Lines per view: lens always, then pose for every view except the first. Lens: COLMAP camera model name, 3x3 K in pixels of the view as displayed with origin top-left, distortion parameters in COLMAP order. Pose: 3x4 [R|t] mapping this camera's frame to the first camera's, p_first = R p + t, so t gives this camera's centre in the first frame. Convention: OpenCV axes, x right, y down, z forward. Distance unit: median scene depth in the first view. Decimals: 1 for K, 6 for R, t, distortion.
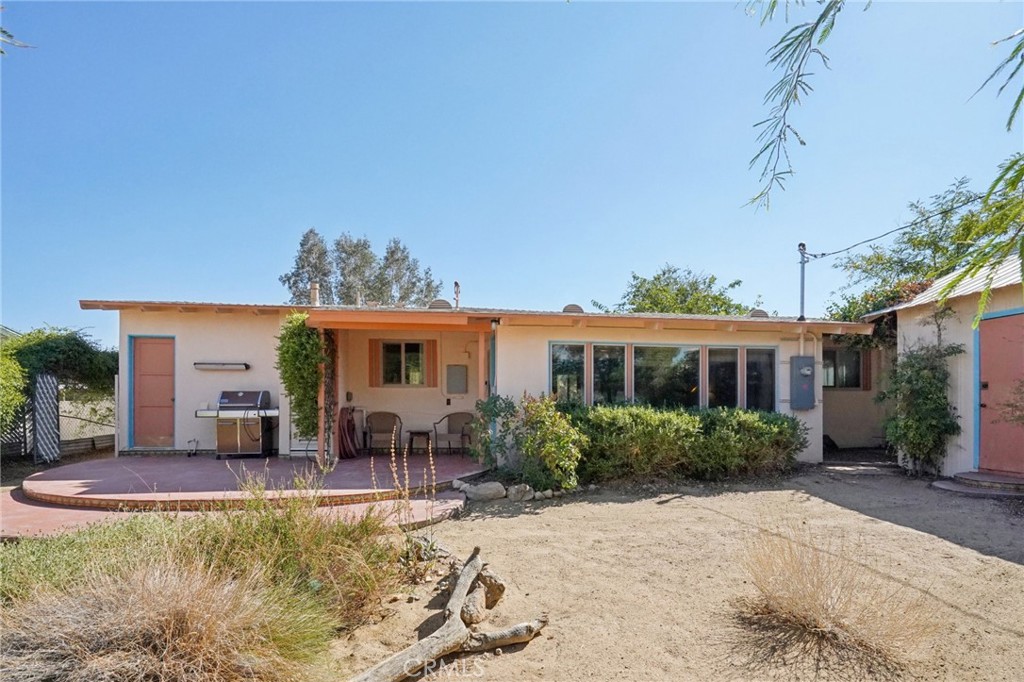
lens RADIAL K [[497.7, 0, 506.8], [0, 497.7, 407.8], [0, 0, 1]] dist [-0.001108, 0.000181]
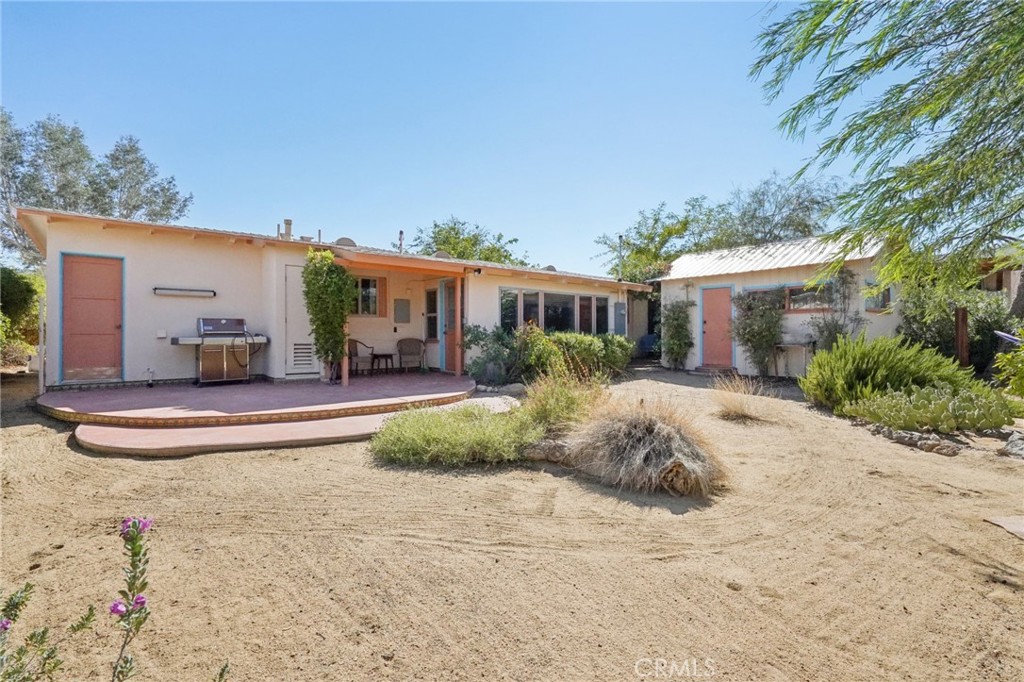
lens RADIAL K [[483.3, 0, 504.8], [0, 483.3, 337.3], [0, 0, 1]] dist [-0.000467, -0.000209]
pose [[0.836403, -0.005962, 0.548083, -0.571682], [0.004274, 0.999981, 0.004355, 0.002845], [-0.548099, -0.001301, 0.836412, -0.131032]]
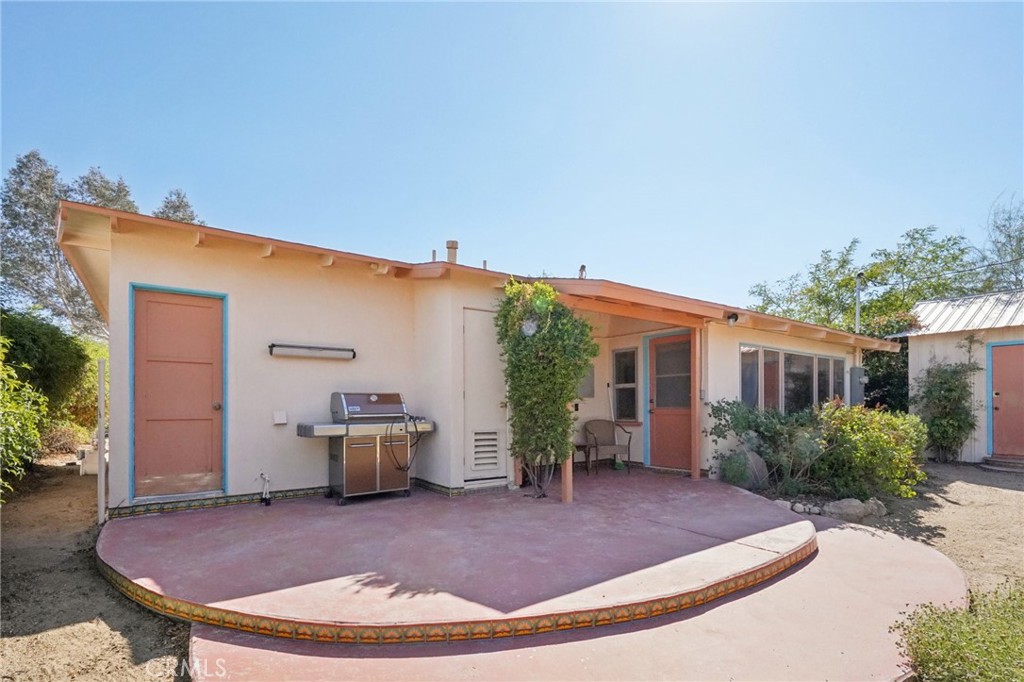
lens RADIAL K [[497.7, 0, 506.8], [0, 497.7, 407.8], [0, 0, 1]] dist [-0.001108, 0.000181]
pose [[0.871032, -0.007464, 0.491169, -0.671140], [0.007529, 0.999970, 0.001843, -0.014193], [-0.491168, 0.002093, 0.871062, 0.350002]]
